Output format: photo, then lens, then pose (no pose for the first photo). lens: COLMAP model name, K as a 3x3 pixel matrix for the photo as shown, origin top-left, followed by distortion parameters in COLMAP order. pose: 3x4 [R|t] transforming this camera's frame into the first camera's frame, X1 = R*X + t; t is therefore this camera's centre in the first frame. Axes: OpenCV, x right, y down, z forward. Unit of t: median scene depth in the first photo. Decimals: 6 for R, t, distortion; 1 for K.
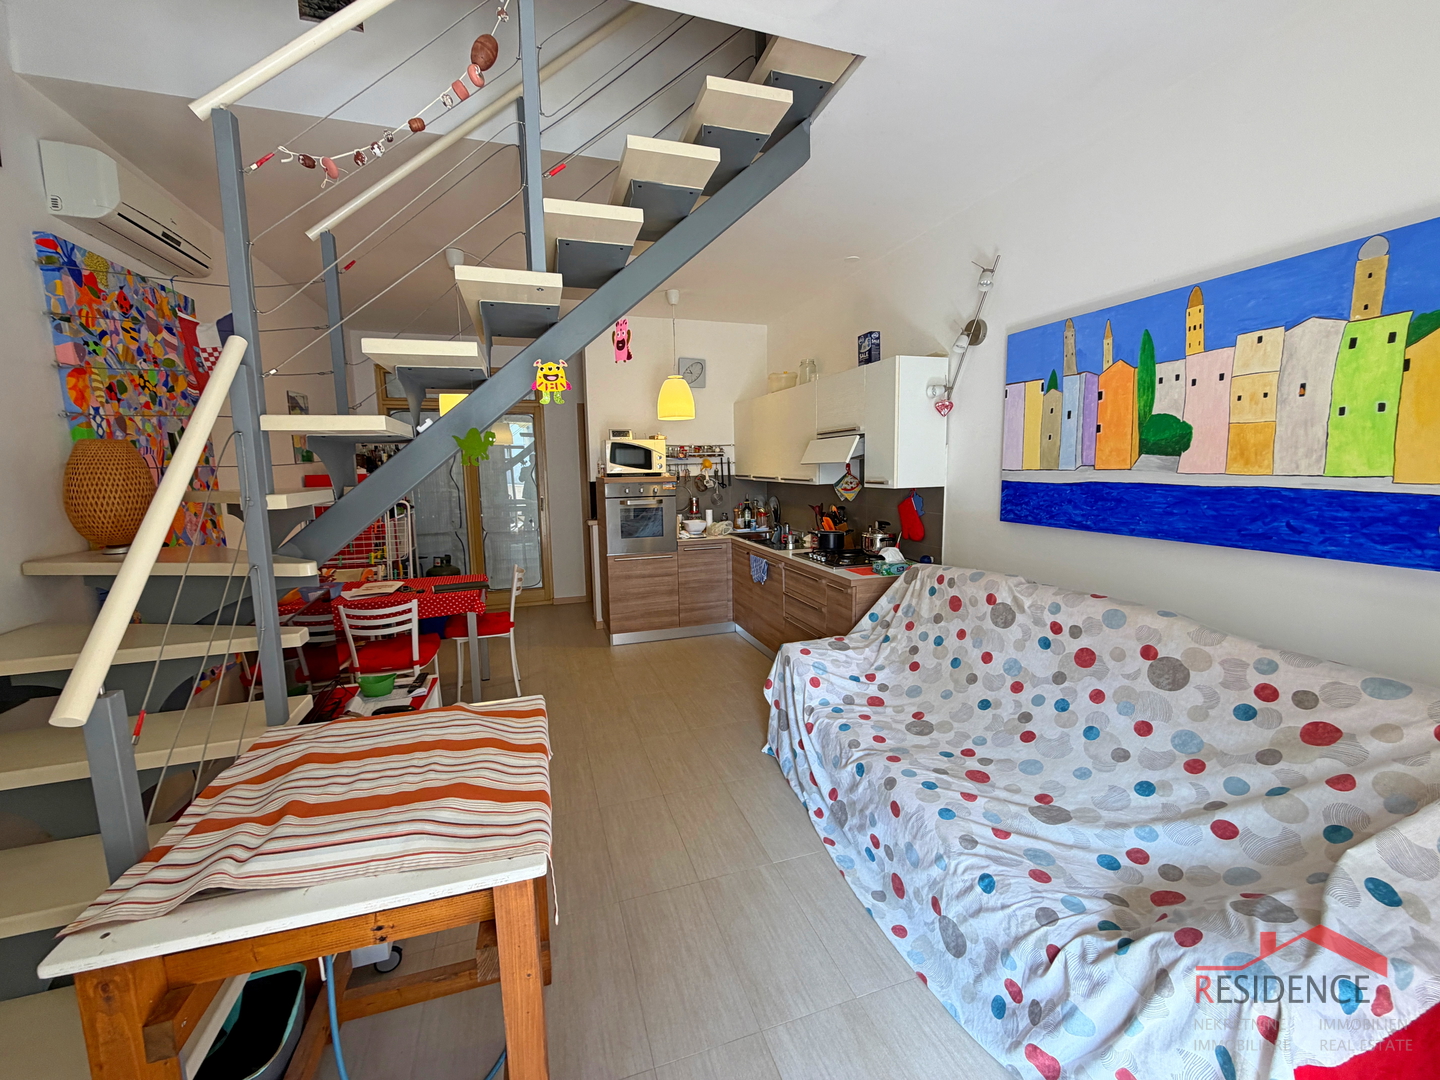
lens RADIAL K [[573.1, 0, 716.2], [0, 573.1, 537.1], [0, 0, 1]] dist [-0.000615, 0.000415]
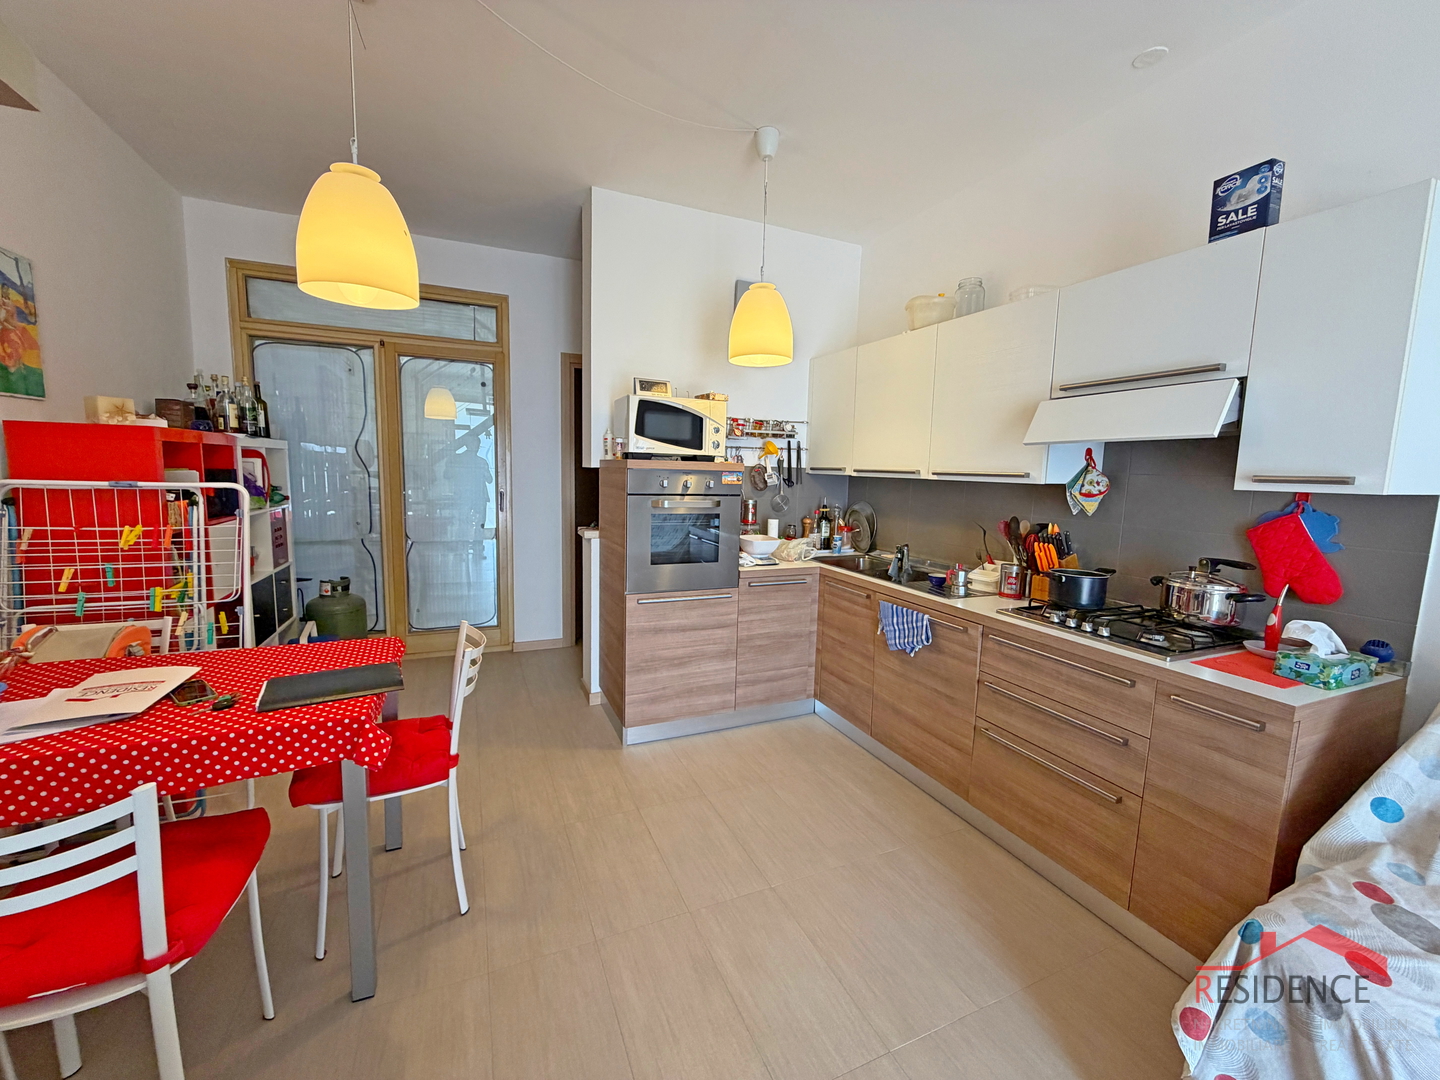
lens RADIAL K [[573.1, 0, 716.2], [0, 573.1, 537.1], [0, 0, 1]] dist [-0.000615, 0.000415]
pose [[0.994871, 0.030934, 0.096303, -0.319850], [-0.030139, 0.999499, -0.009707, -0.045584], [-0.096555, 0.006754, 0.995305, 0.846788]]
